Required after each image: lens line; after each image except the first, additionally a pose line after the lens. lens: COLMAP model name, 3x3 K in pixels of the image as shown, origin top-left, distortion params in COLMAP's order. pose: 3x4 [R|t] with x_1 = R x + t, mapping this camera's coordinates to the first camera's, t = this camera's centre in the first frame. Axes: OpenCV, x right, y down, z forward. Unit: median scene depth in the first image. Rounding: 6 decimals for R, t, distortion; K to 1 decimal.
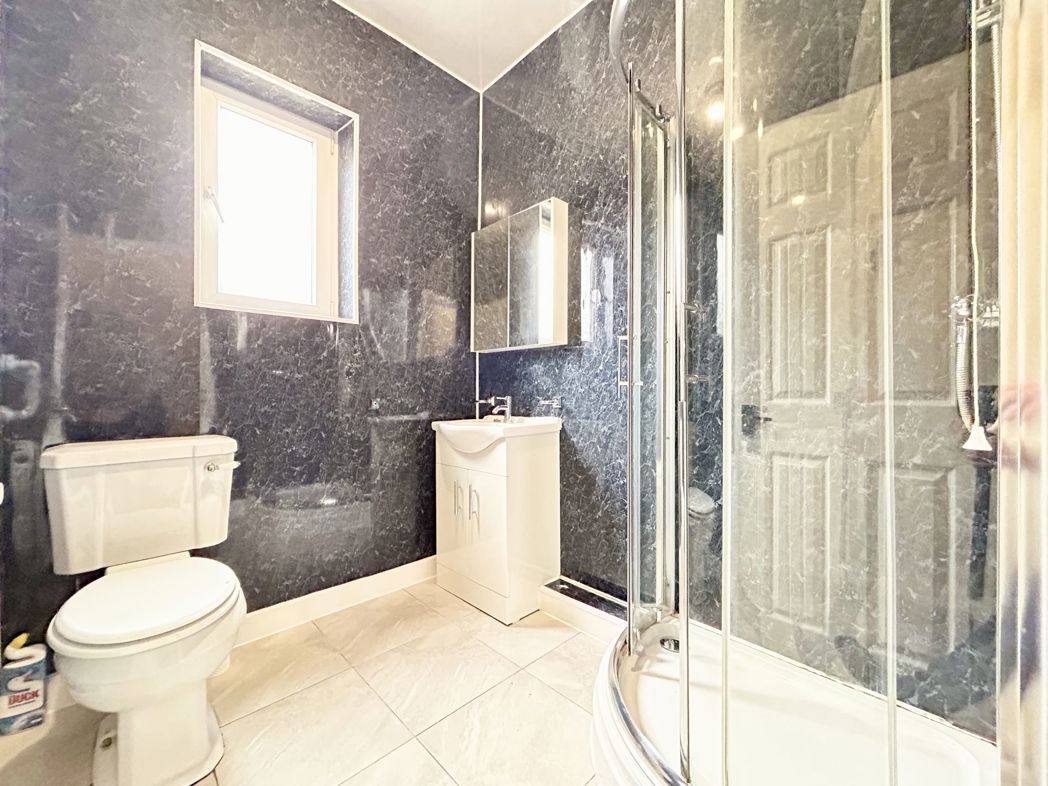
lens RADIAL K [[425.6, 0, 522.5], [0, 425.6, 392.0], [0, 0, 1]] dist [0.000075, 0.000005]
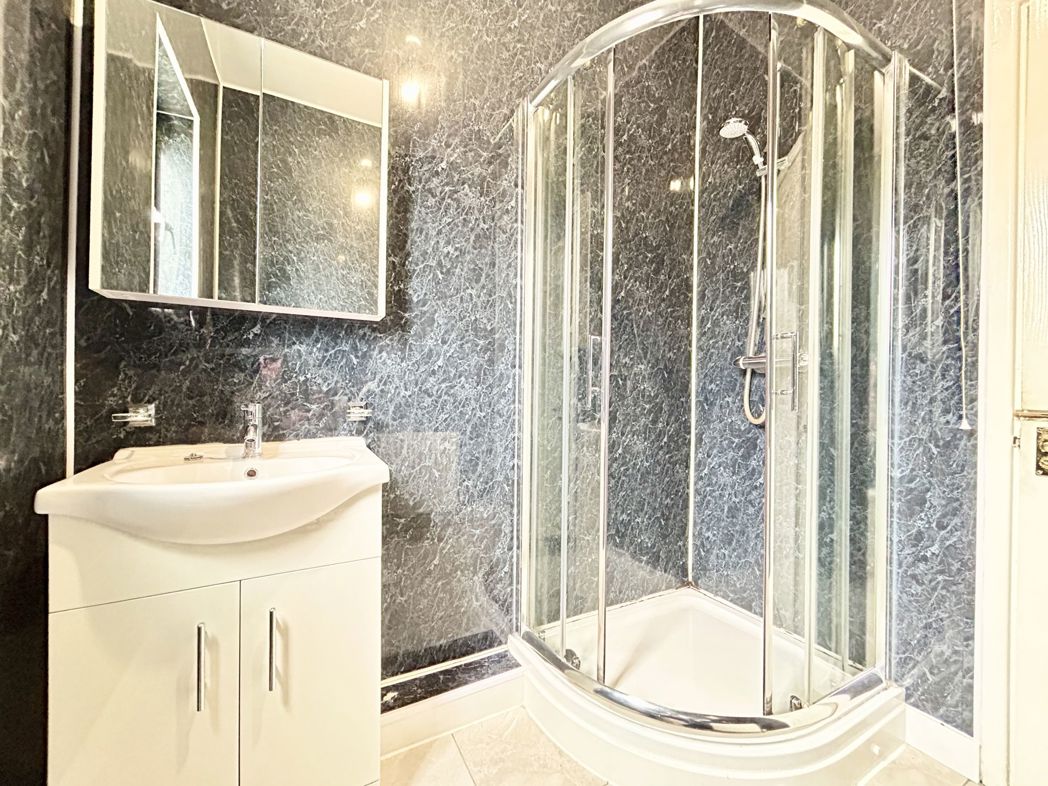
lens RADIAL K [[425.6, 0, 522.5], [0, 425.6, 392.0], [0, 0, 1]] dist [0.000075, 0.000005]
pose [[0.274363, 0.000654, 0.961626, -0.456462], [-0.014858, 0.999883, 0.003559, -0.010787], [-0.961511, -0.015265, 0.274341, 0.617480]]
